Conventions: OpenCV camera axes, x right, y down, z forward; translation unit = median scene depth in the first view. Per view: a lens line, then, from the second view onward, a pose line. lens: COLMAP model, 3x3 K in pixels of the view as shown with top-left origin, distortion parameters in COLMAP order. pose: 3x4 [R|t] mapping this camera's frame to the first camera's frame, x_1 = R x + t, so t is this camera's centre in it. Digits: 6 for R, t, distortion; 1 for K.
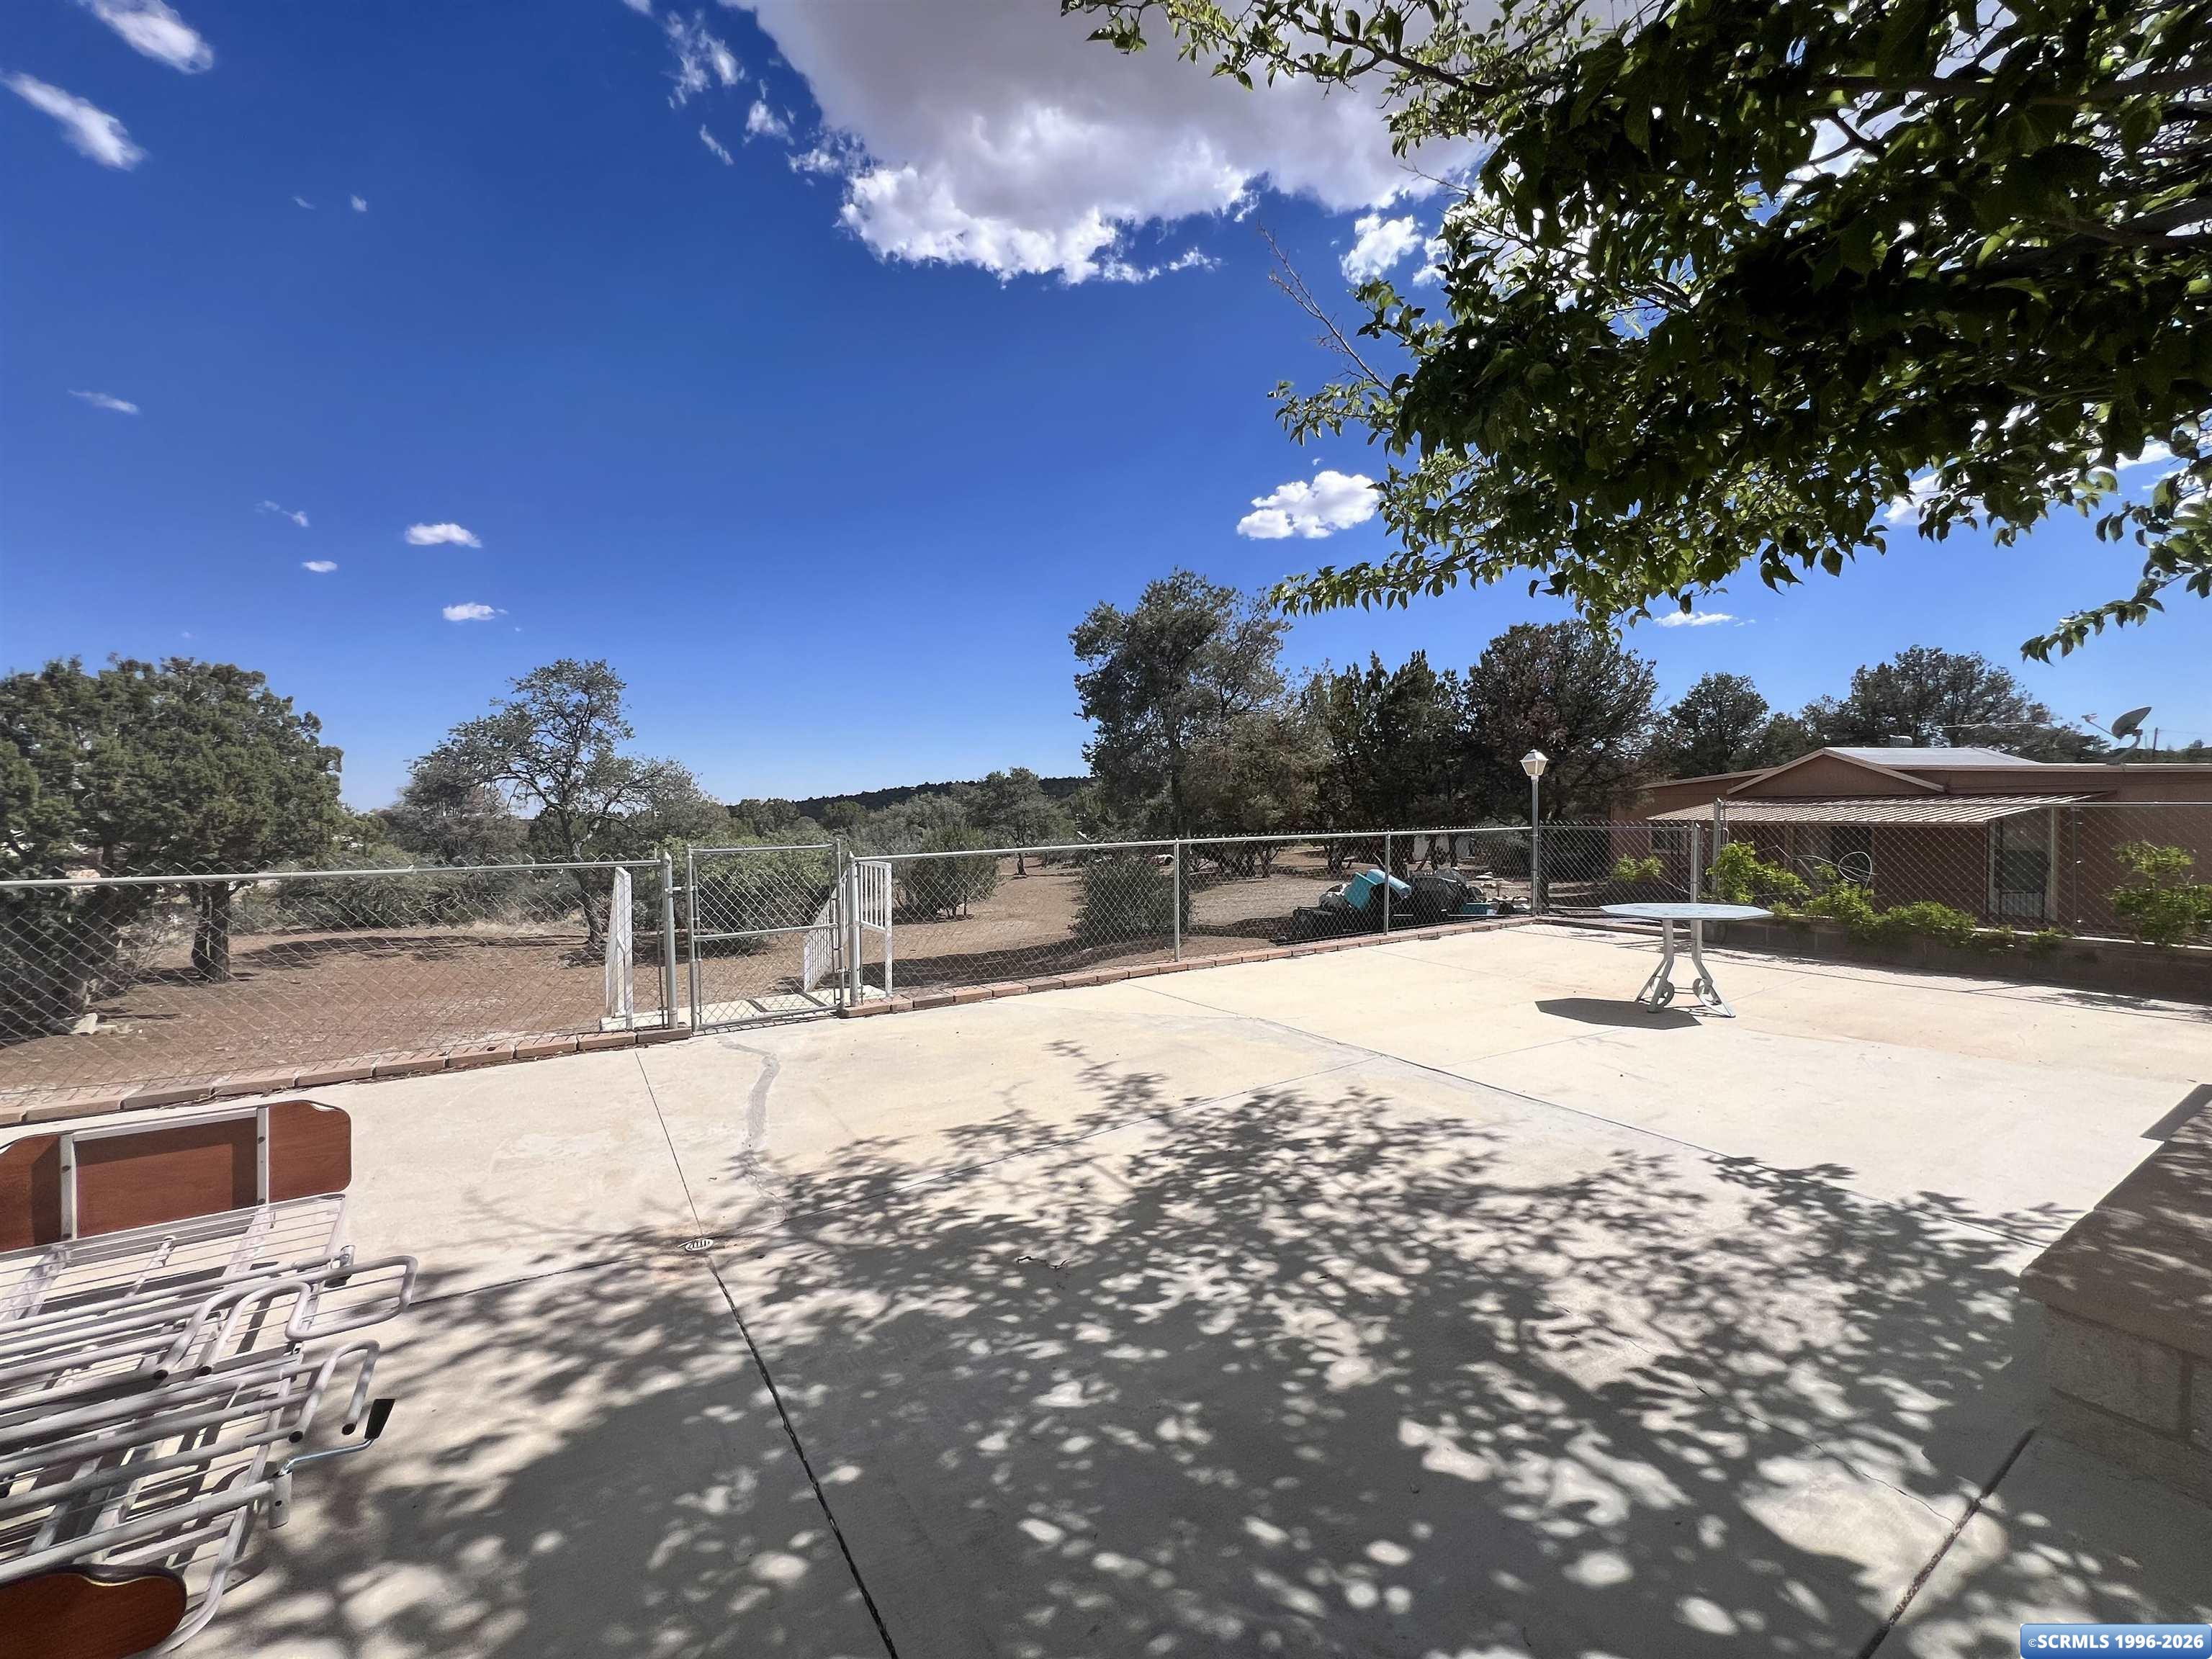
lens RADIAL K [[887.6, 0, 1106.0], [0, 887.6, 829.5], [0, 0, 1]] dist [0.001785, 0.000006]
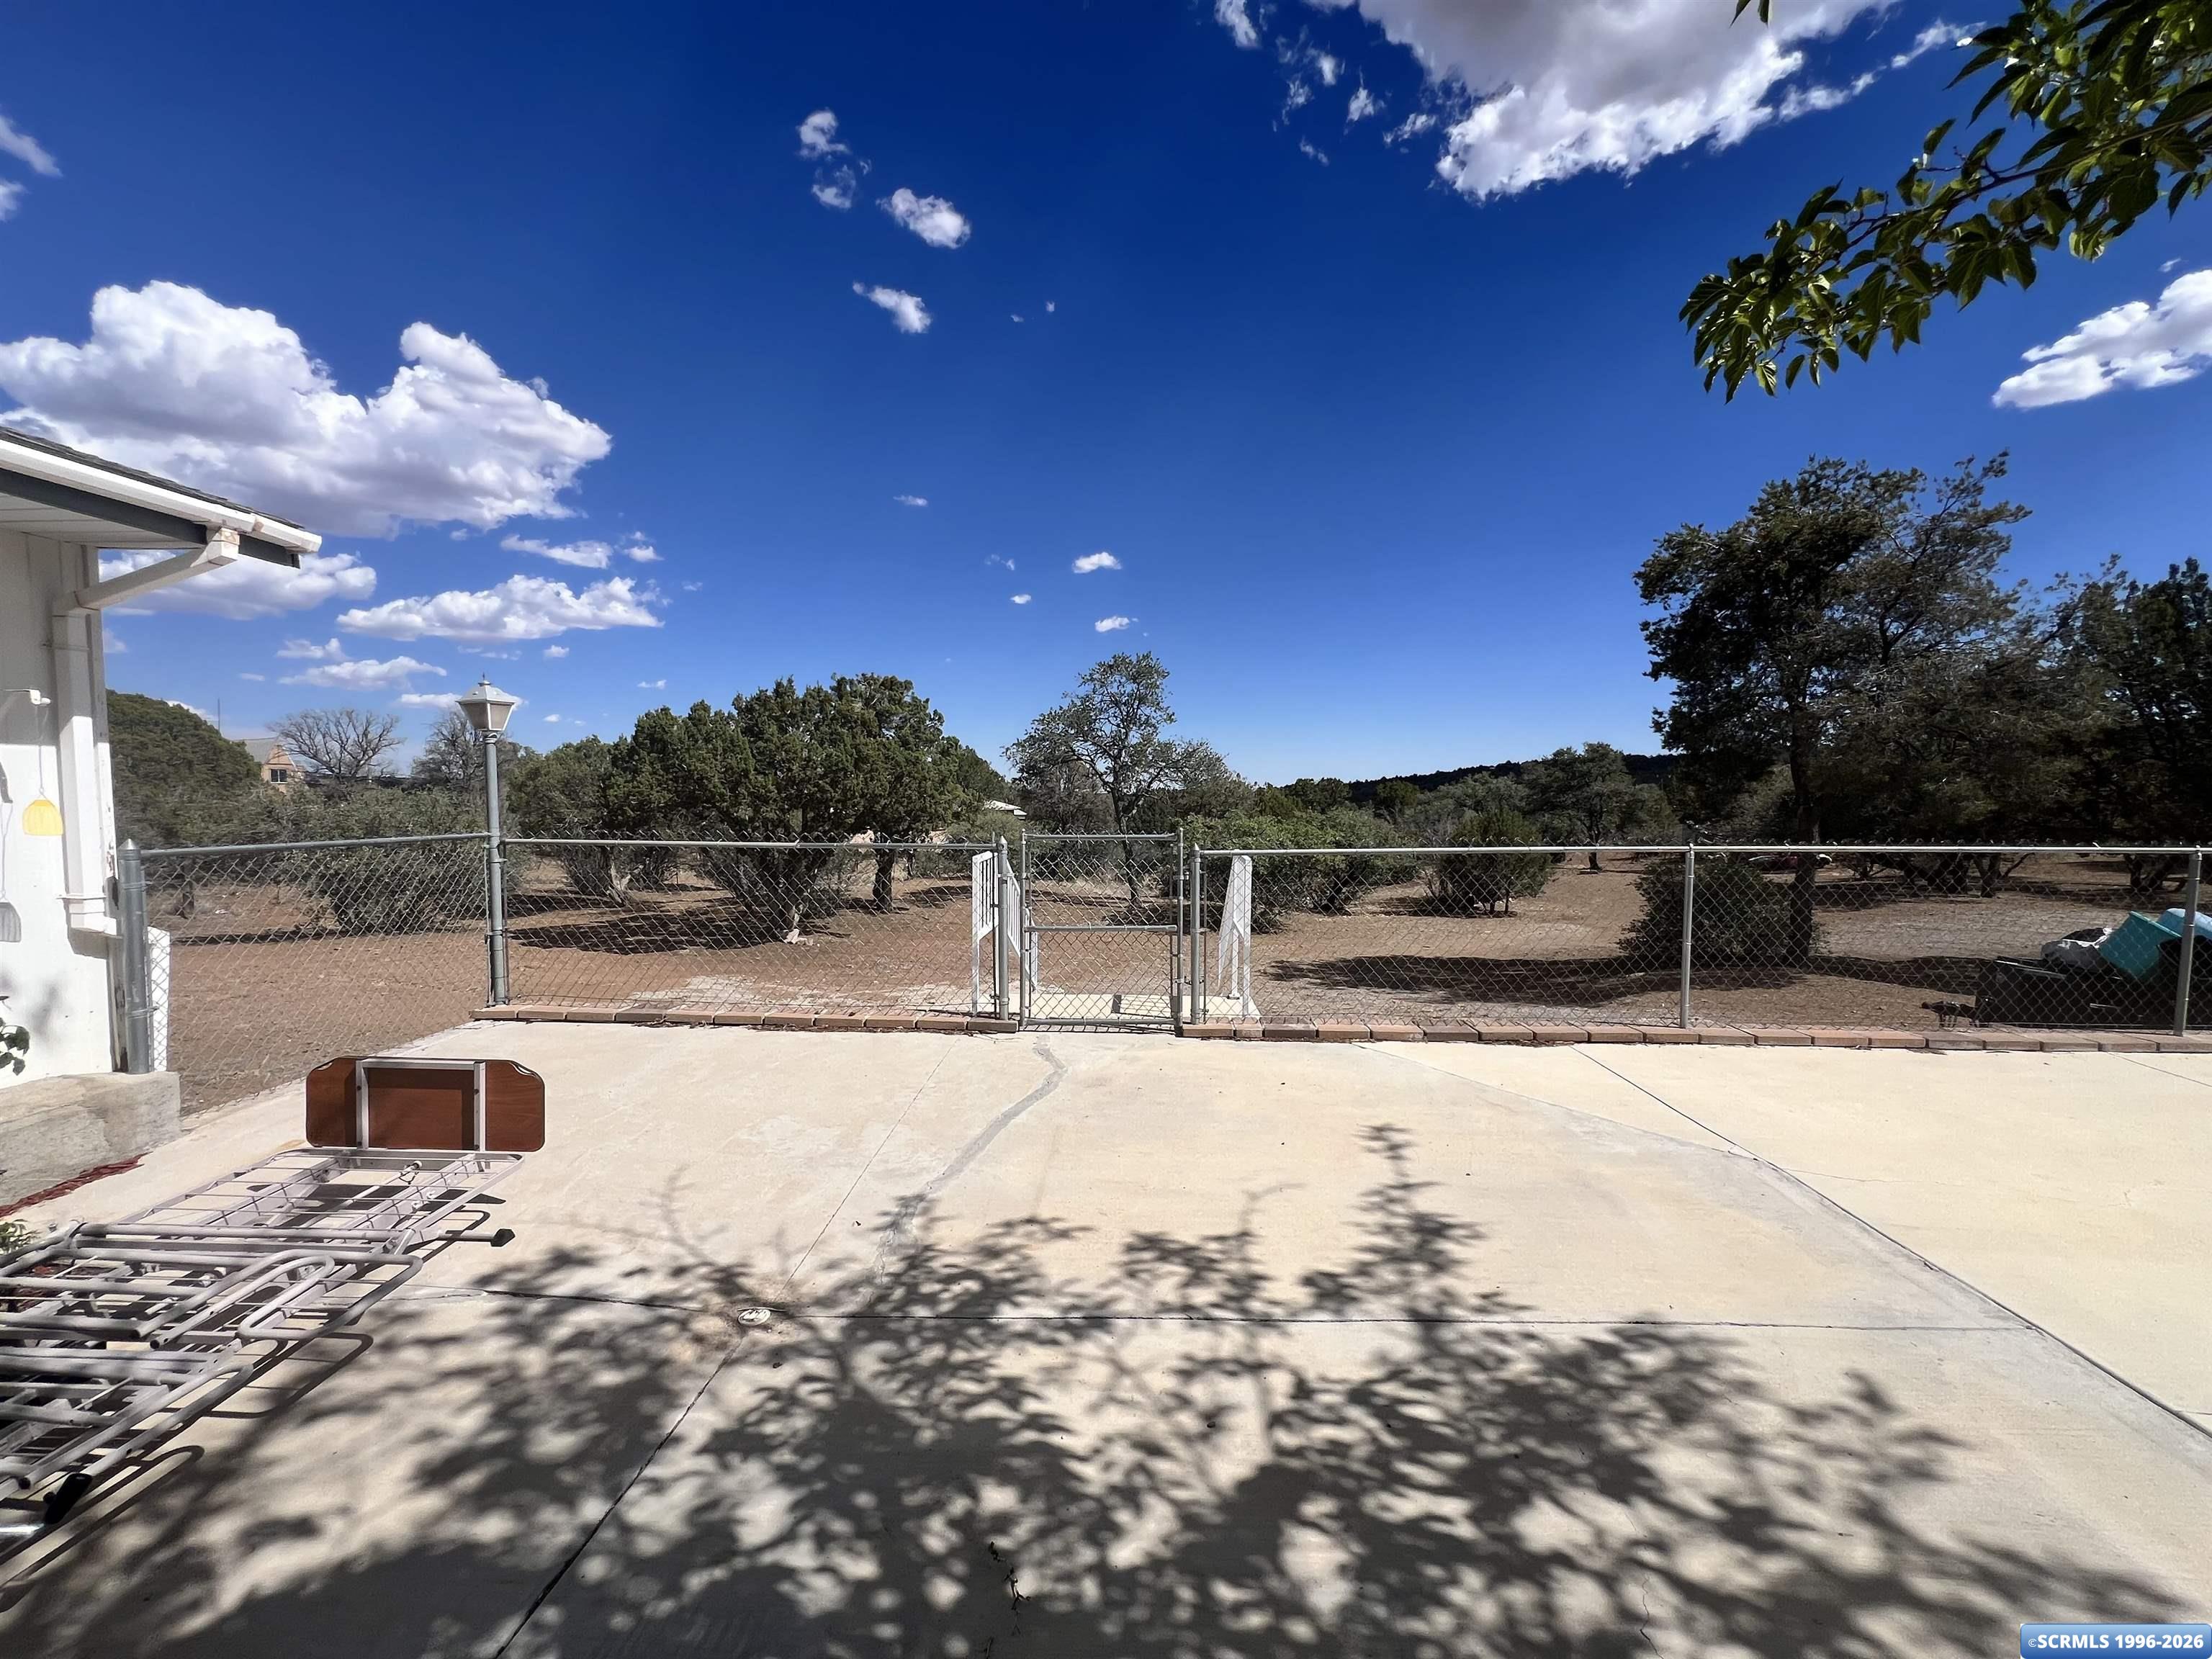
lens RADIAL K [[889.4, 0, 1106.0], [0, 889.4, 829.5], [0, 0, 1]] dist [-0.003063, 0.003629]
pose [[0.810922, 0.038079, -0.583914, 0.081395], [-0.024452, 0.999214, 0.031205, -0.008029], [0.584644, -0.011027, 0.811215, 0.143978]]
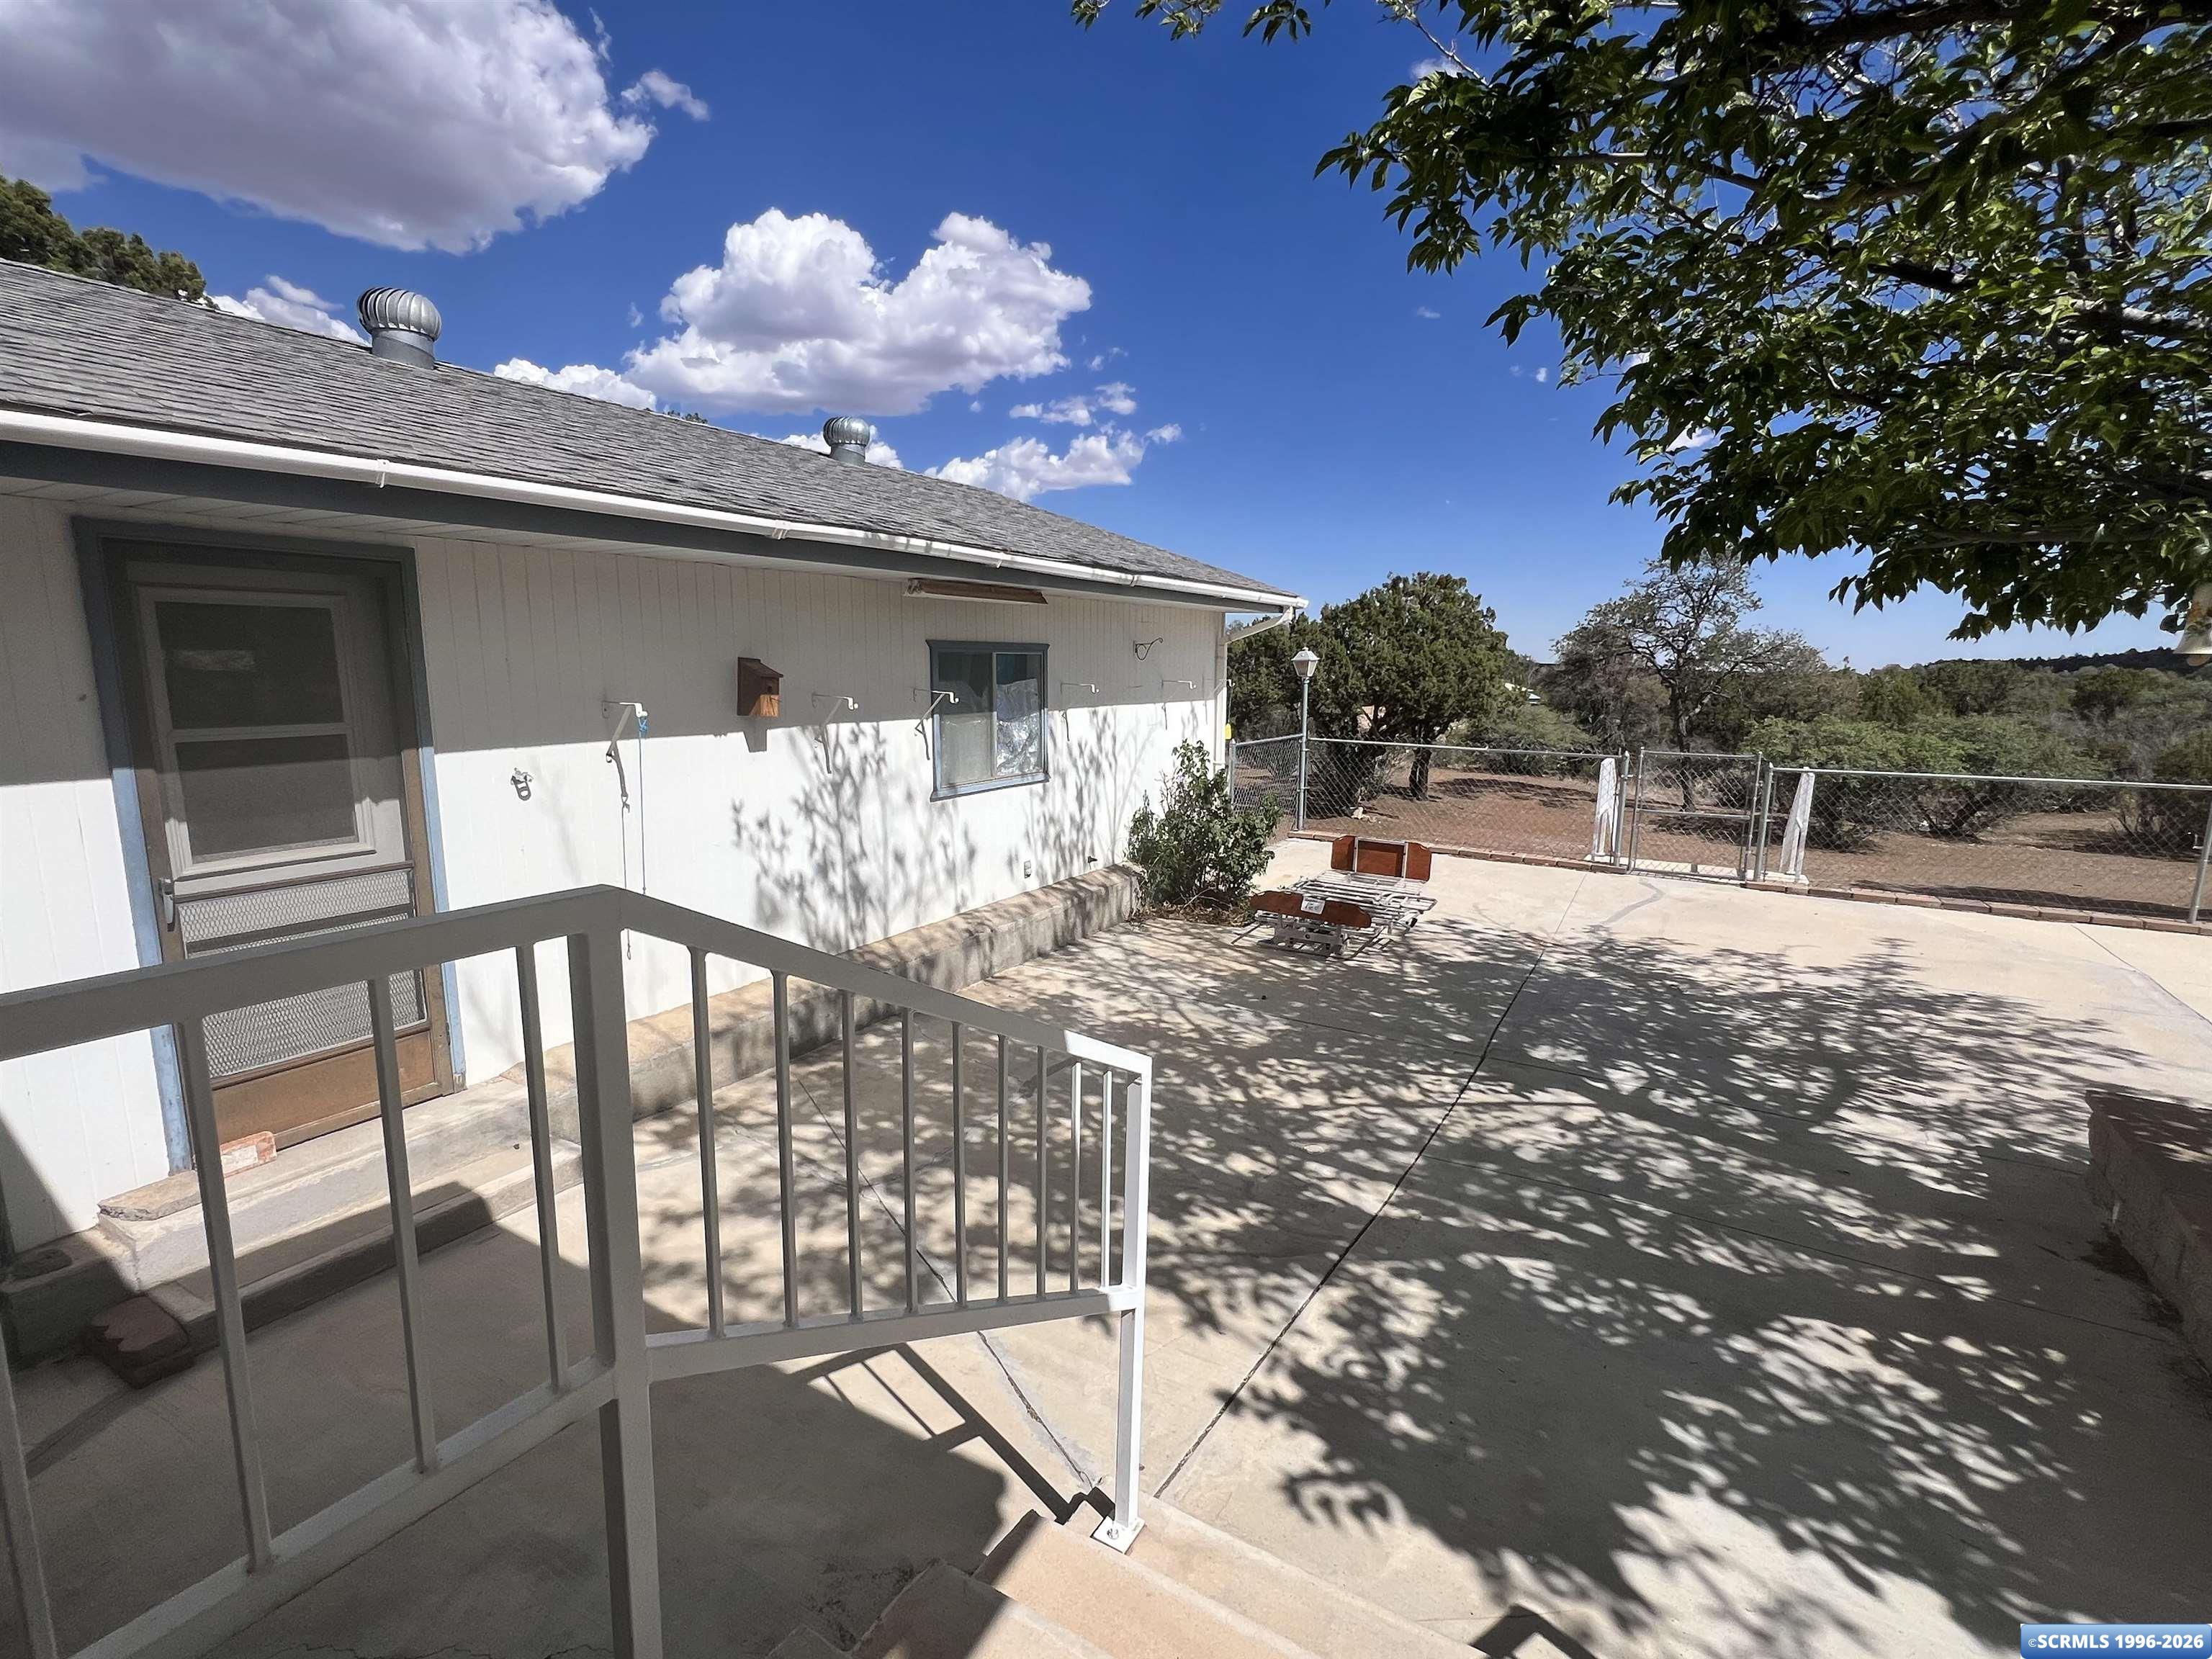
lens RADIAL K [[1022.5, 0, 1104.4], [0, 1022.5, 834.6], [0, 0, 1]] dist [0.001064, 0.000560]
pose [[0.451698, 0.169707, -0.875881, 0.330764], [-0.040378, 0.984625, 0.169953, -0.047922], [0.891257, -0.041401, 0.451606, -0.297163]]
